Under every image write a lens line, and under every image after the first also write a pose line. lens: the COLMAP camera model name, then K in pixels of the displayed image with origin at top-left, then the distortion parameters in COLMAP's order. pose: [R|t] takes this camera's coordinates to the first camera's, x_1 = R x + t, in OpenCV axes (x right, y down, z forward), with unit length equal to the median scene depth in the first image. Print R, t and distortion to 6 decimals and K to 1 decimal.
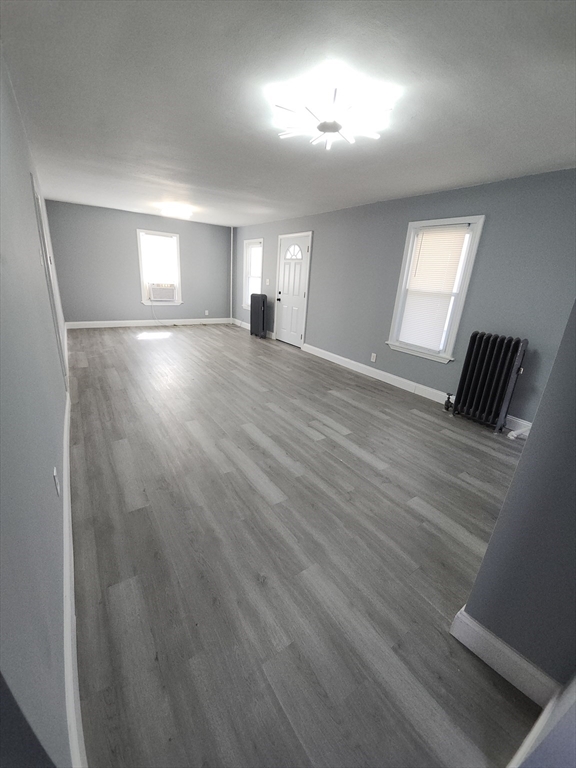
lens RADIAL K [[303.7, 0, 287.0], [0, 303.7, 378.5], [0, 0, 1]] dist [-0.000971, -0.010249]
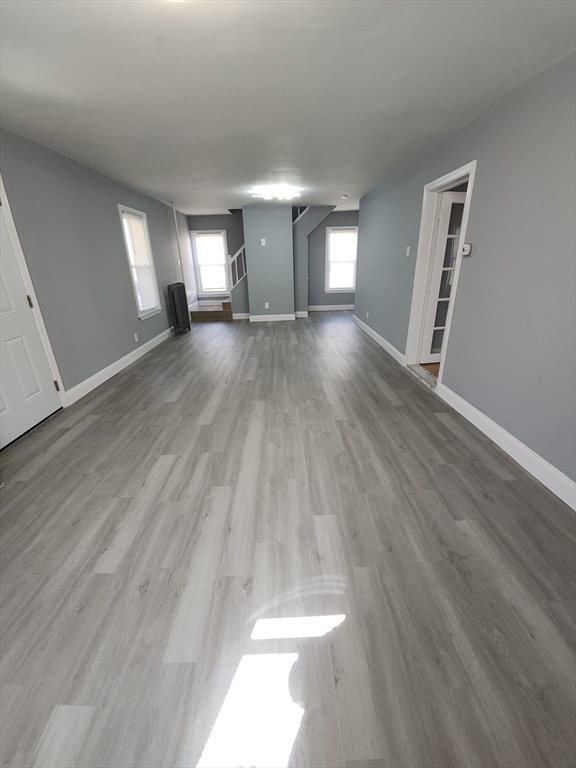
lens RADIAL K [[303.7, 0, 287.0], [0, 303.7, 378.5], [0, 0, 1]] dist [-0.000971, -0.010249]
pose [[-0.834701, -0.239827, 0.495740, -0.869431], [0.149384, 0.767837, 0.622986, -0.682667], [-0.530056, 0.594062, -0.605088, 1.884020]]
